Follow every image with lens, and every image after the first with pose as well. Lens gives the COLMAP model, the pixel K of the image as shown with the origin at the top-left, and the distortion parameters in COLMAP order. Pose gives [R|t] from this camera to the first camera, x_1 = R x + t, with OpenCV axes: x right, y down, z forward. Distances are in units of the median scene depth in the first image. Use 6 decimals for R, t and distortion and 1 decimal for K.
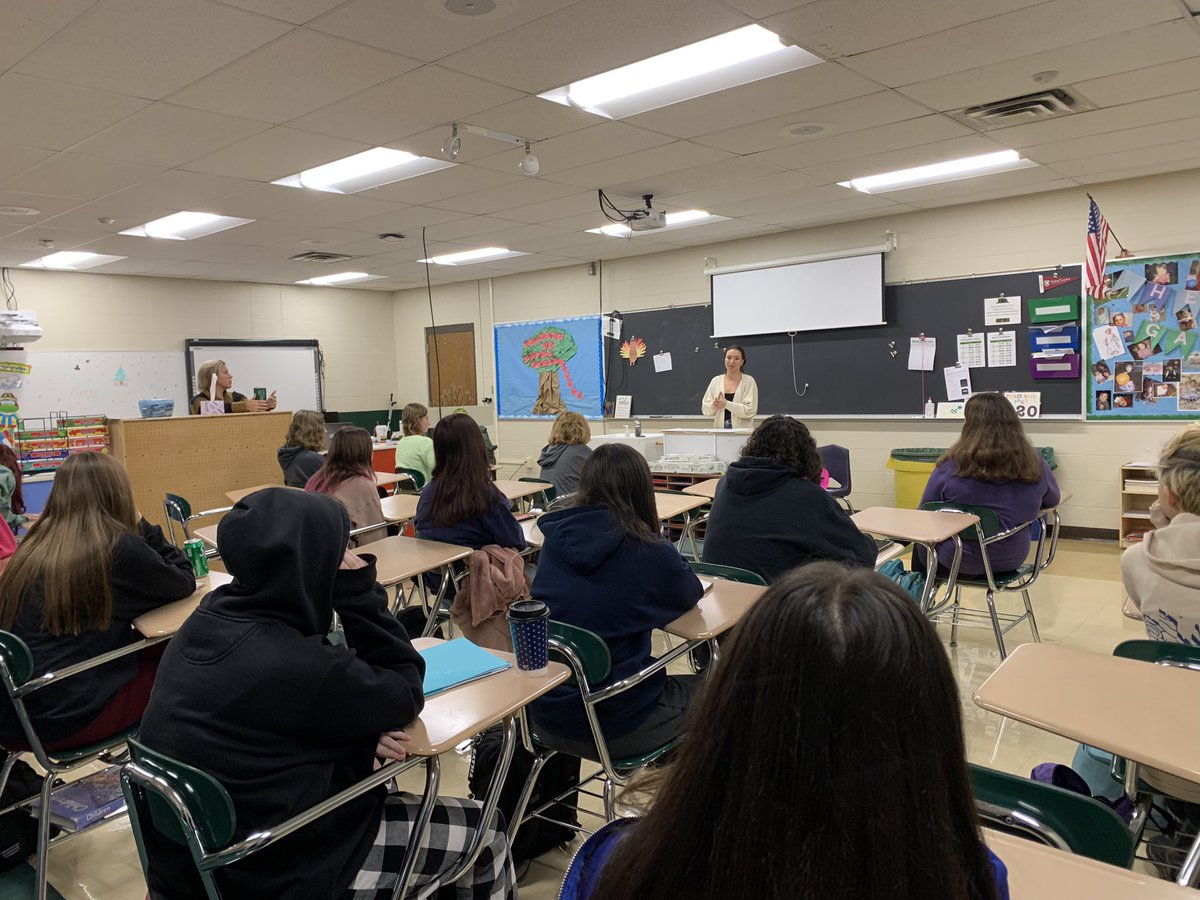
lens RADIAL K [[948.2, 0, 600.0], [0, 948.2, 450.0], [0, 0, 1]] dist [0.037827, -0.061503]
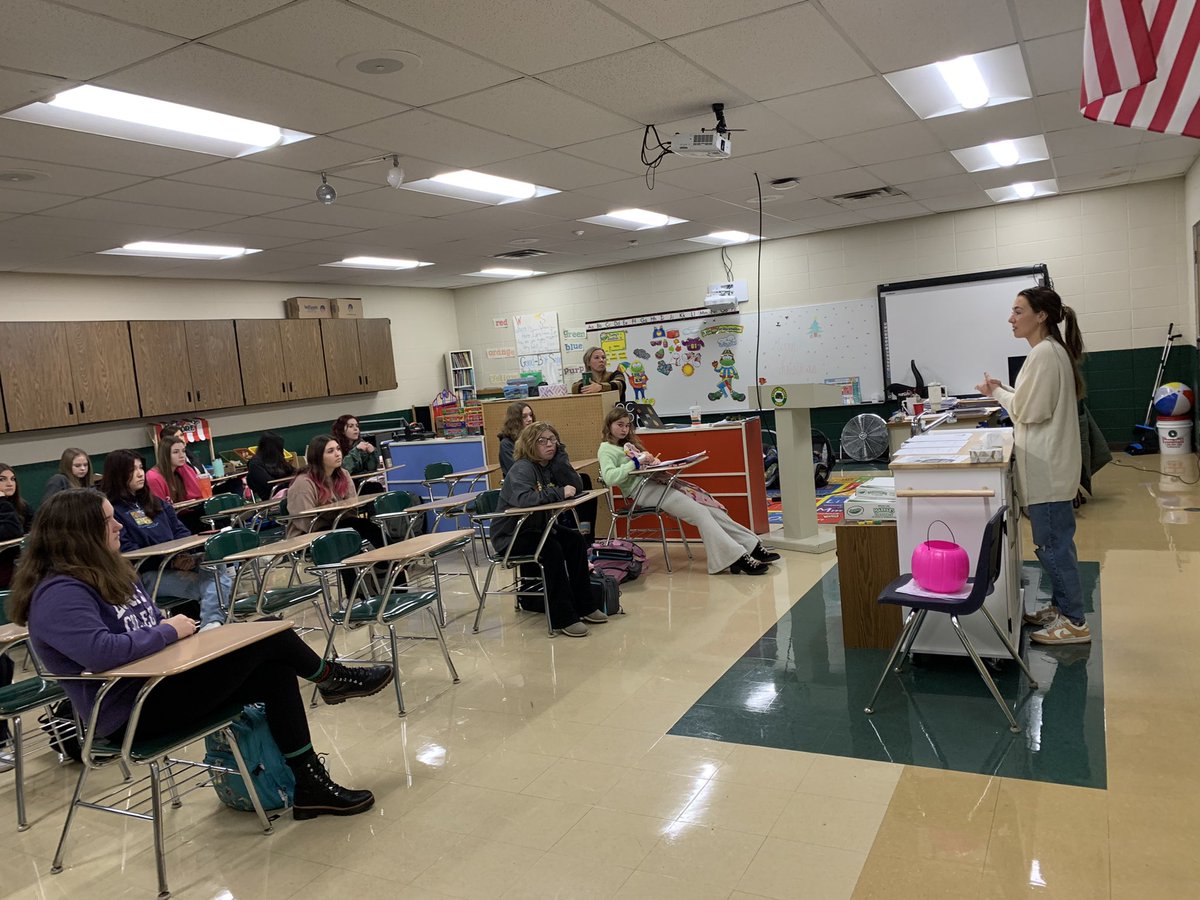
lens RADIAL K [[948.2, 0, 600.0], [0, 948.2, 450.0], [0, 0, 1]] dist [0.037827, -0.061503]
pose [[0.201057, 0.111235, -0.973244, 0.797255], [0.020196, 0.992850, 0.117648, -0.114145], [0.979371, -0.043310, 0.197373, 0.854868]]
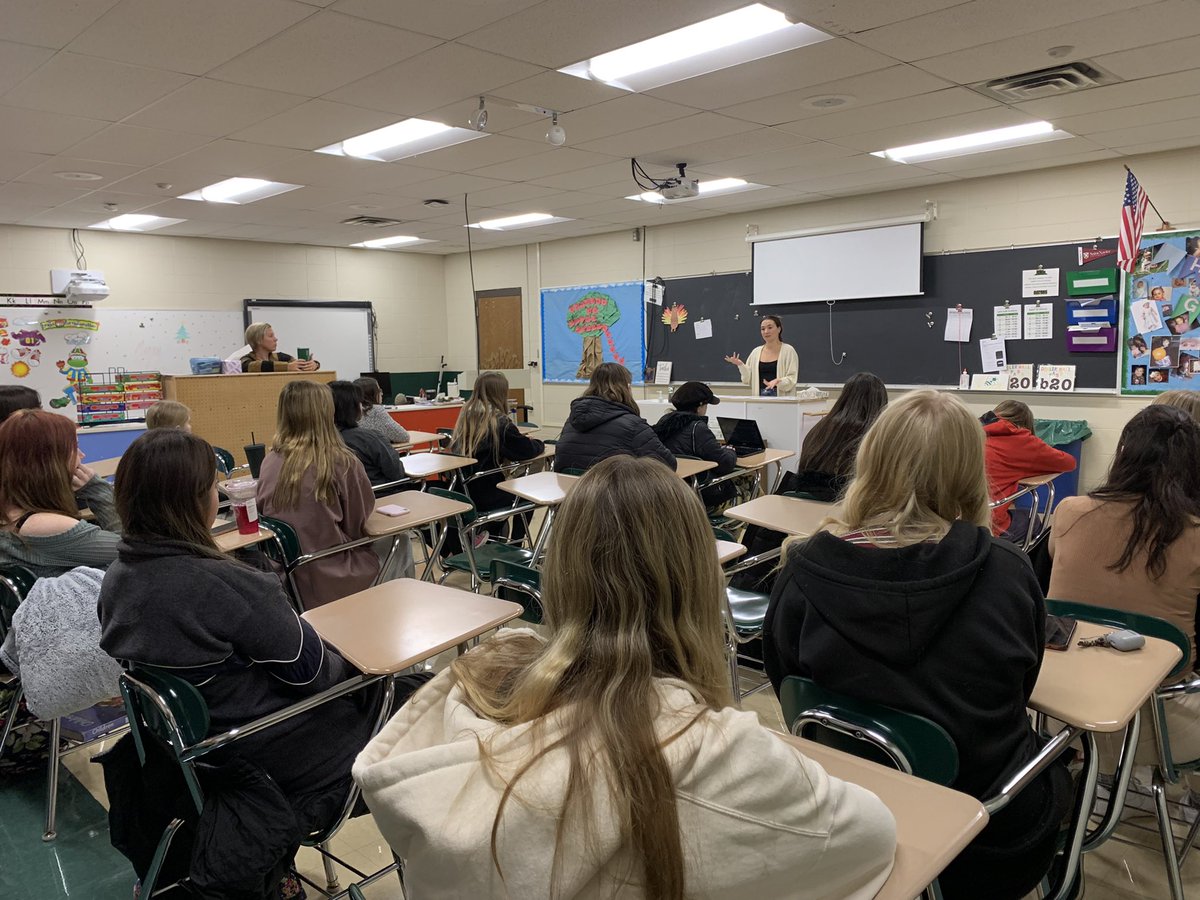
lens RADIAL K [[948.2, 0, 600.0], [0, 948.2, 450.0], [0, 0, 1]] dist [0.037827, -0.061503]
pose [[0.997877, 0.023369, -0.060791, 0.028833], [-0.021099, 0.999066, 0.037722, 0.000242], [0.061616, -0.036359, 0.997437, -0.024898]]
